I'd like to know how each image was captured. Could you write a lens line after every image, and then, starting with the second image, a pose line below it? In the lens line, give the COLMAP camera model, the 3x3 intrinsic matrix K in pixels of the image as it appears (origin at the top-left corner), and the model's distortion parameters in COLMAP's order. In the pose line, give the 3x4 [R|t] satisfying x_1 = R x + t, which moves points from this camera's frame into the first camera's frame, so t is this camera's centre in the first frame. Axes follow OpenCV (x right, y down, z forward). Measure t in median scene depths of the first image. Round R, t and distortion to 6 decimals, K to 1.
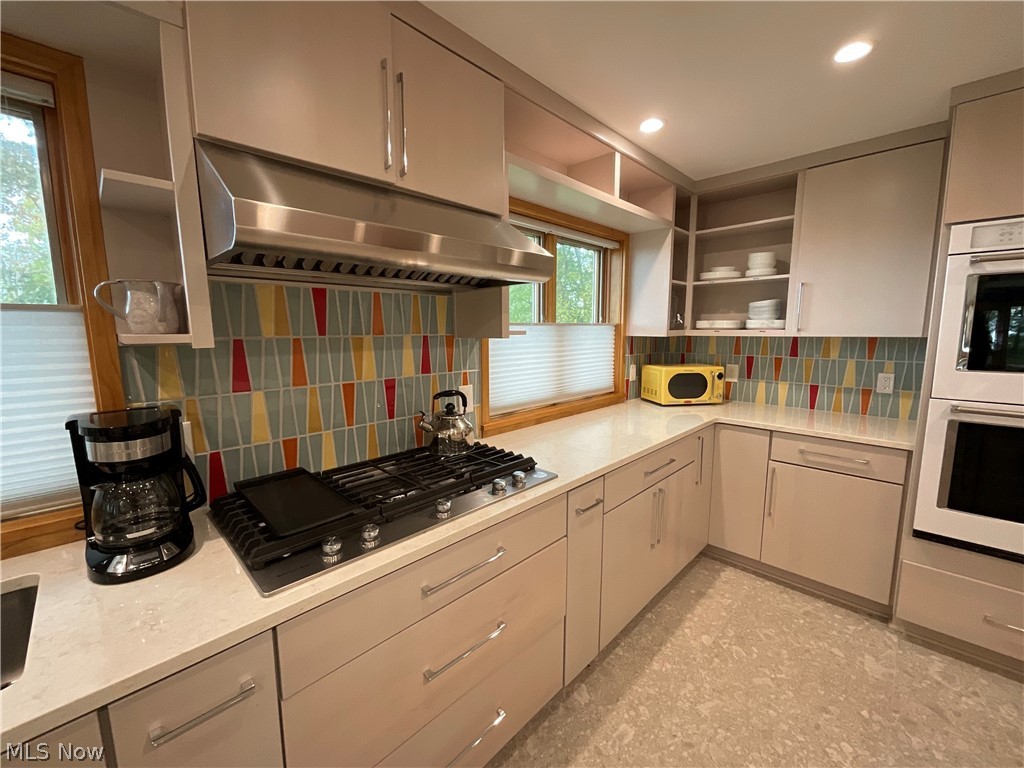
lens RADIAL K [[415.4, 0, 512.8], [0, 415.4, 382.8], [0, 0, 1]] dist [0.001129, 0.001081]
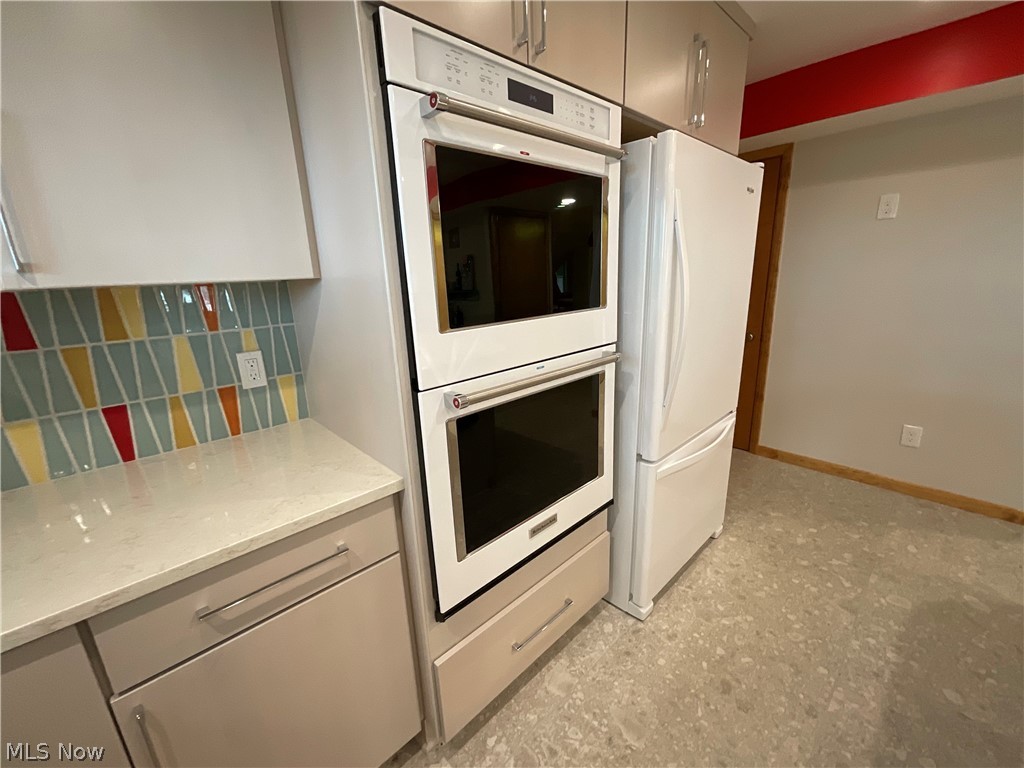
lens RADIAL K [[415.4, 0, 509.5], [0, 415.4, 386.3], [0, 0, 1]] dist [0.001129, 0.001081]
pose [[0.049613, -0.260980, 0.964069, 0.345029], [0.166335, 0.953936, 0.249677, -0.053914], [-0.984820, 0.147971, 0.090738, 0.566151]]
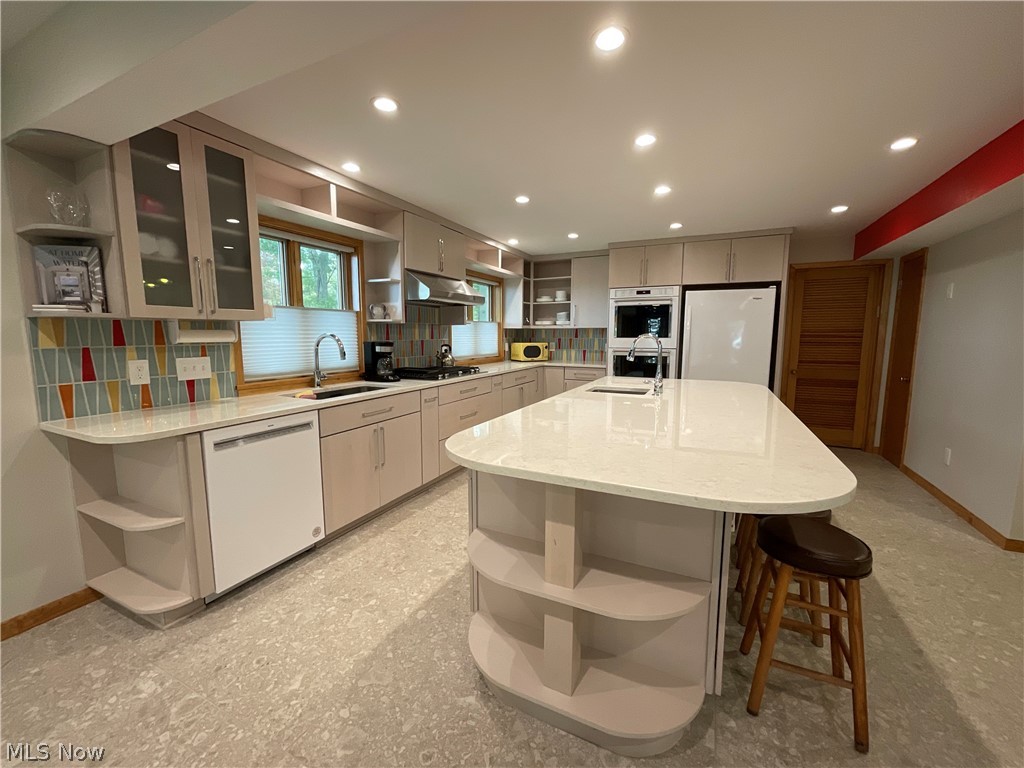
lens RADIAL K [[415.4, 0, 506.2], [0, 415.4, 384.8], [0, 0, 1]] dist [0.001129, 0.001081]
pose [[0.952781, -0.032078, 0.301958, -0.367949], [0.034247, 0.999412, -0.001891, 0.184195], [-0.301720, 0.012143, 0.953319, -1.025523]]
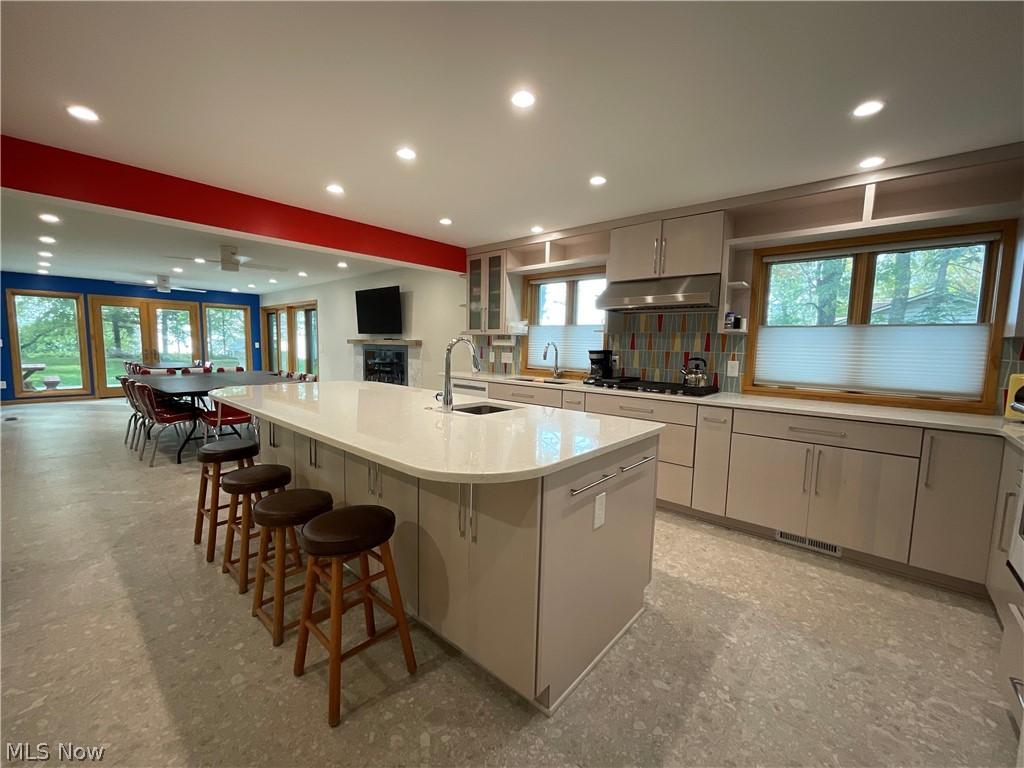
lens RADIAL K [[415.4, 0, 509.3], [0, 415.4, 380.5], [0, 0, 1]] dist [0.001129, 0.001081]
pose [[0.050239, 0.093809, -0.994322, 1.183087], [-0.151706, 0.984743, 0.085241, 0.060688], [0.987148, 0.146562, 0.063704, -0.041811]]
